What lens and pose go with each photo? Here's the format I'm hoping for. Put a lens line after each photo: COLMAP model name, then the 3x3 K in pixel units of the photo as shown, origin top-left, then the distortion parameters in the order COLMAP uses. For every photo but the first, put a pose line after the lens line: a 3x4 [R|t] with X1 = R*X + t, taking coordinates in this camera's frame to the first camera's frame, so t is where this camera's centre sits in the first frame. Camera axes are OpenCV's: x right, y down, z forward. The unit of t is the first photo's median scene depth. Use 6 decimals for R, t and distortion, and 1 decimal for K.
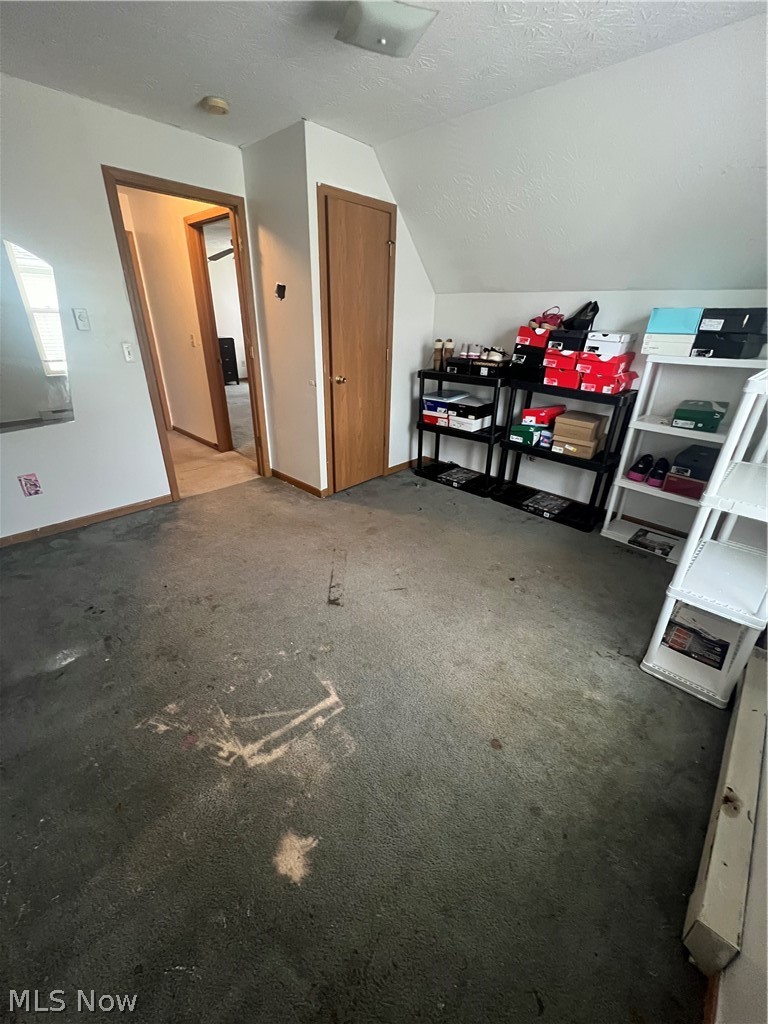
lens RADIAL K [[409.5, 0, 384.0], [0, 409.5, 512.0], [0, 0, 1]] dist [-0.008382, -0.000015]
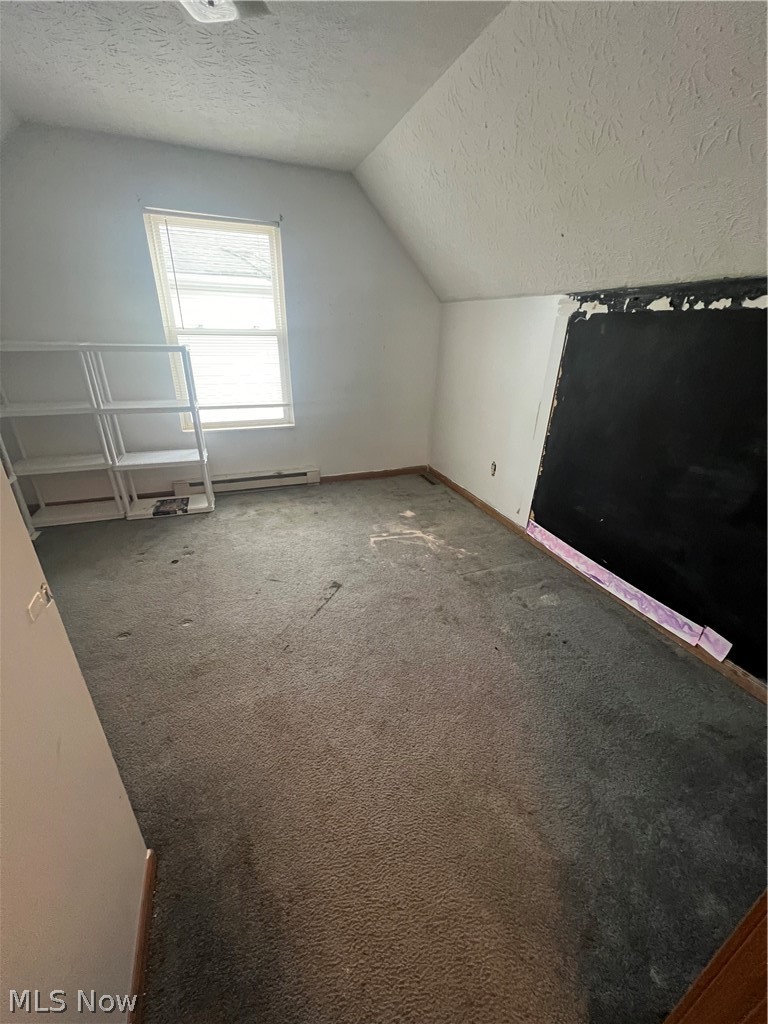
lens RADIAL K [[409.5, 0, 384.0], [0, 409.5, 512.0], [0, 0, 1]] dist [-0.008382, -0.000015]
pose [[-0.902791, -0.218006, 0.370731, -0.827161], [0.142269, 0.662095, 0.735792, -0.954724], [-0.405866, 0.717010, -0.566718, 1.968517]]
